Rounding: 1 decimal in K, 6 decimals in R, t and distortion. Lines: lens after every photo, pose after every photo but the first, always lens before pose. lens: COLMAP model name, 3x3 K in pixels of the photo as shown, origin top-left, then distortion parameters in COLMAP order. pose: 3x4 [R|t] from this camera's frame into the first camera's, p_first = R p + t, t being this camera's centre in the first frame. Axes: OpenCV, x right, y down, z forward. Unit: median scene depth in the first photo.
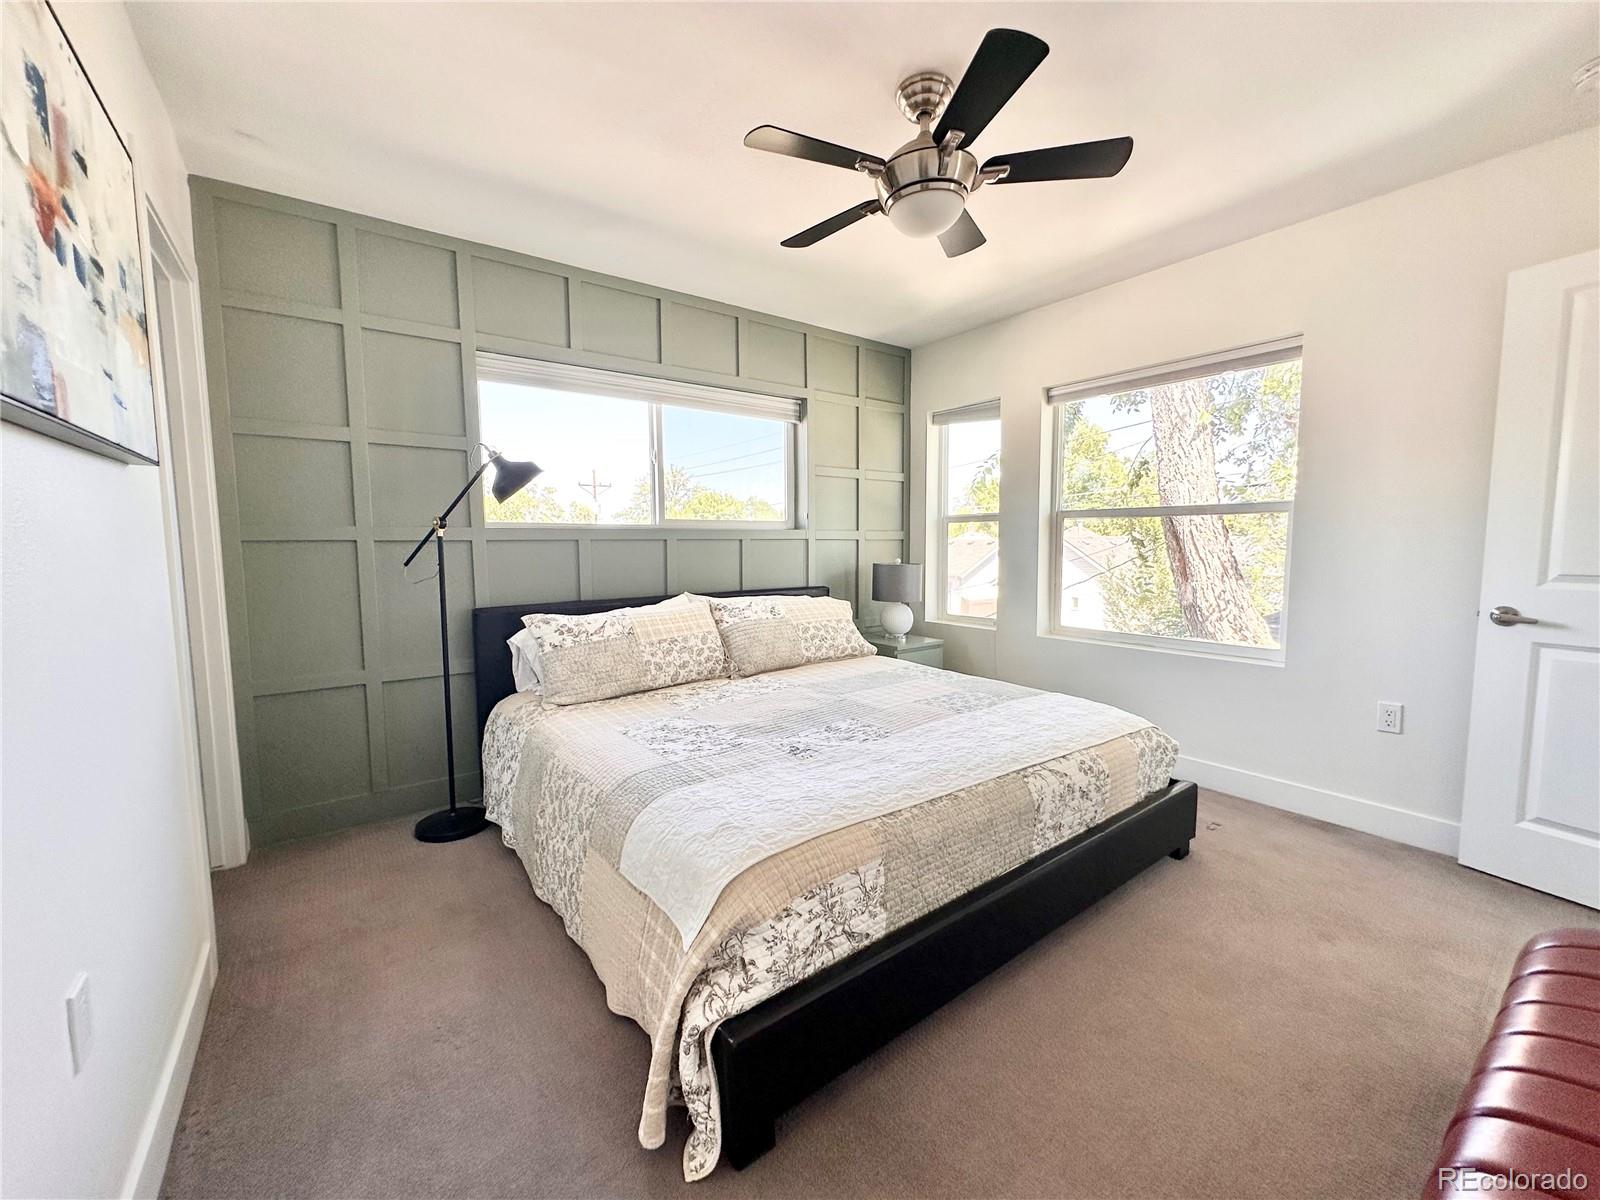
lens RADIAL K [[643.0, 0, 800.0], [0, 643.0, 600.0], [0, 0, 1]] dist [0.000456, 0.000358]
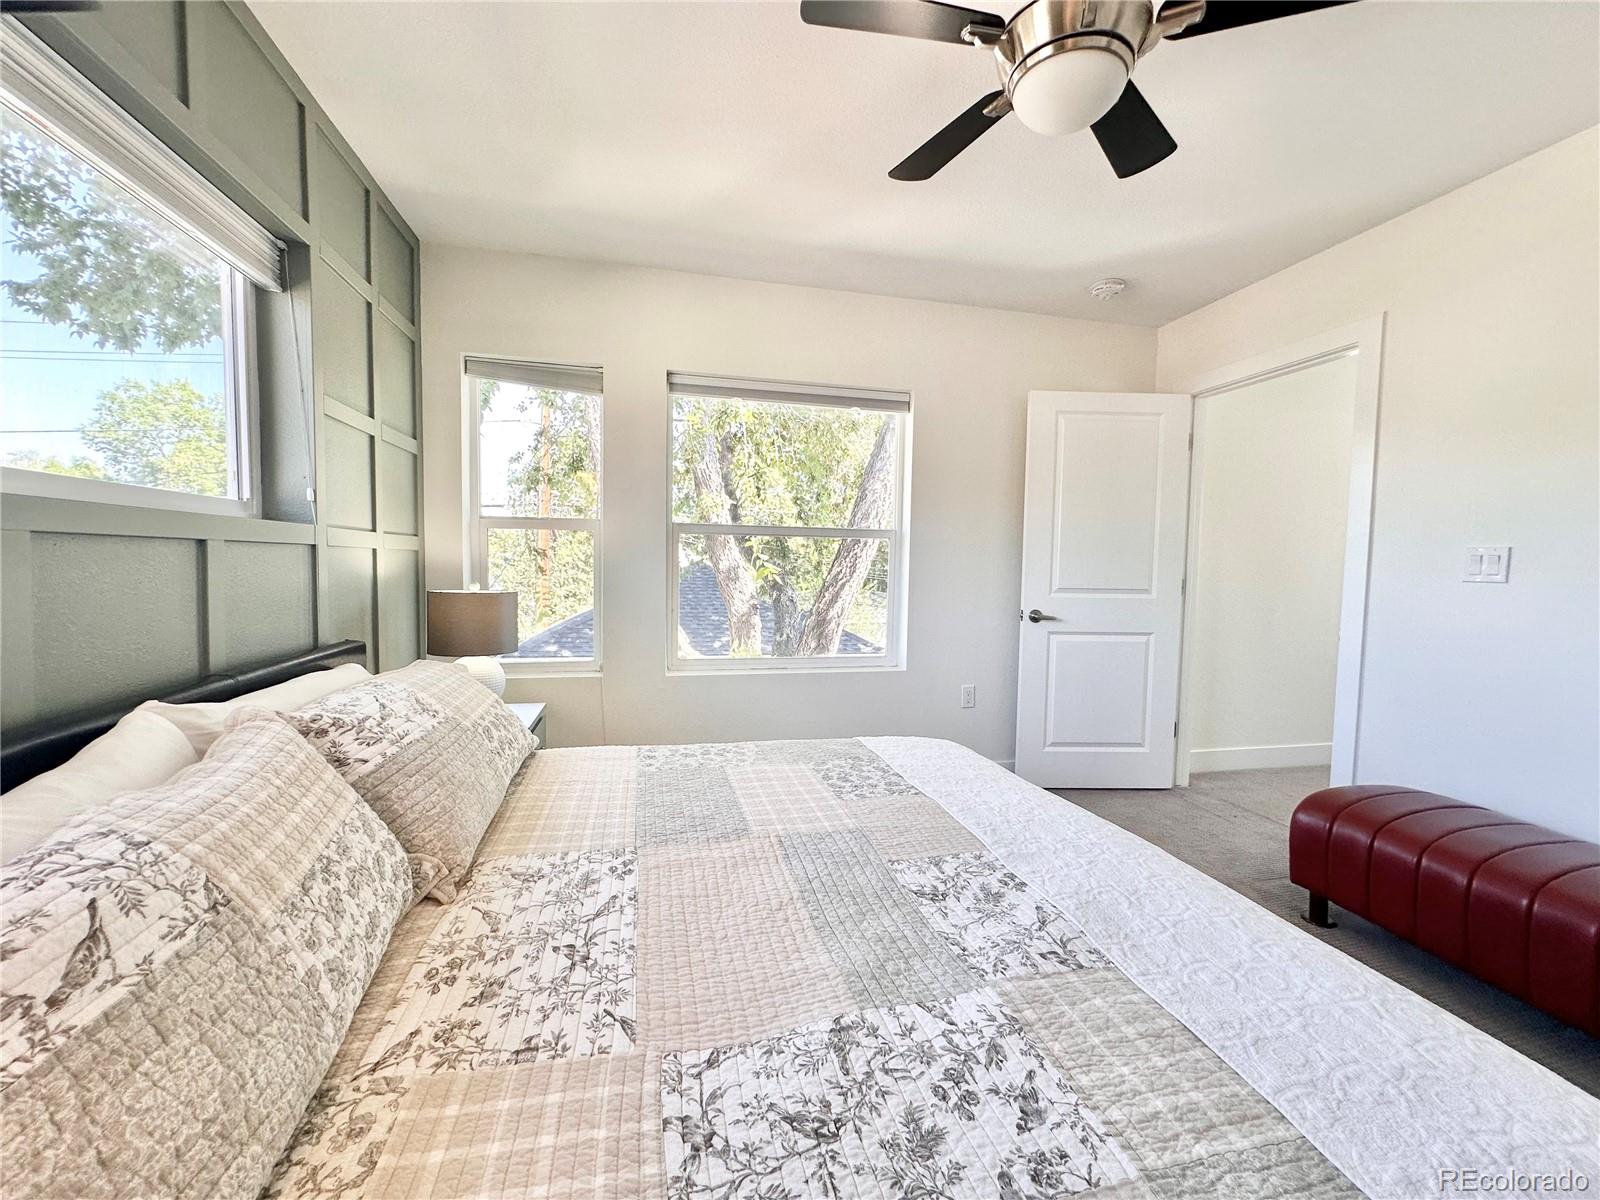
lens RADIAL K [[643.0, 0, 800.0], [0, 643.0, 600.0], [0, 0, 1]] dist [0.000456, 0.000358]
pose [[0.401452, -0.040571, 0.914981, -0.494485], [0.062276, 0.997915, 0.016924, -0.070352], [-0.913760, 0.050187, 0.403142, 0.856920]]
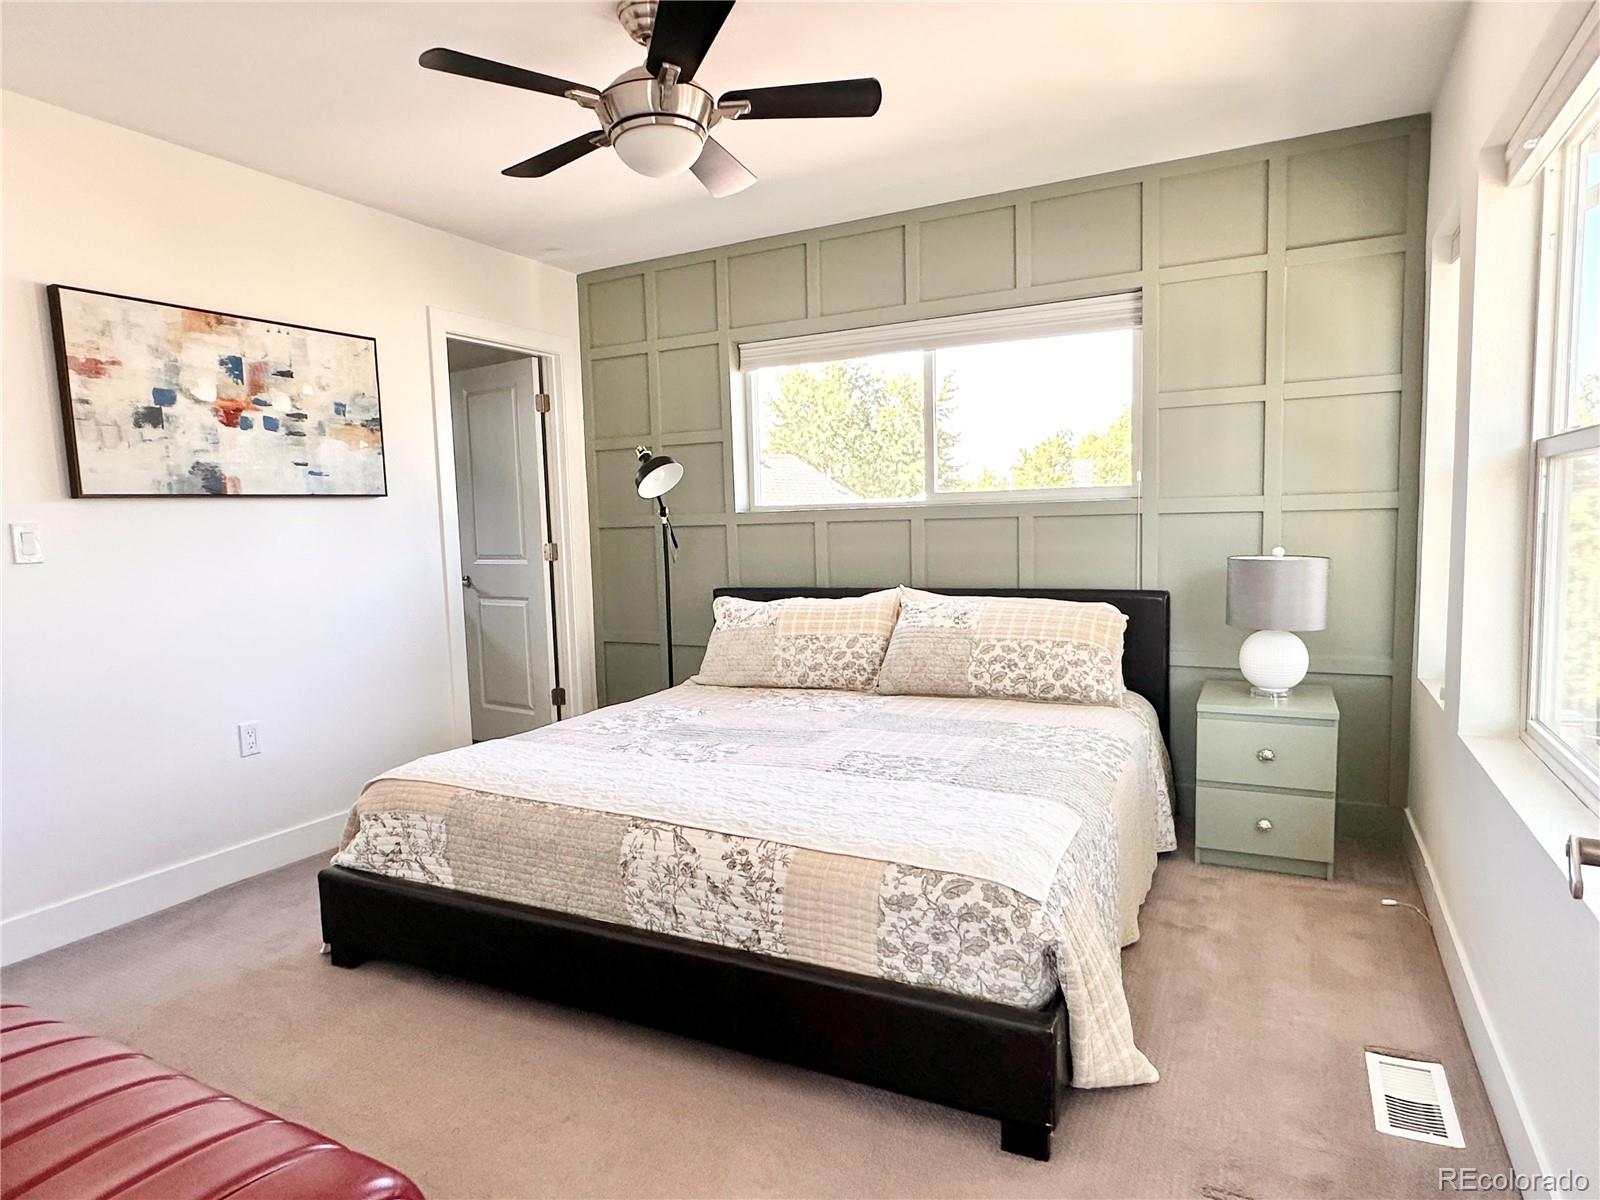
lens RADIAL K [[933.8, 0, 796.2], [0, 933.8, 611.0], [0, 0, 1]] dist [-0.000818, 0.000176]
pose [[0.435386, 0.080391, -0.896647, 1.214126], [-0.055877, 0.996498, 0.062211, -0.067682], [0.898508, 0.023016, 0.438353, 0.539355]]
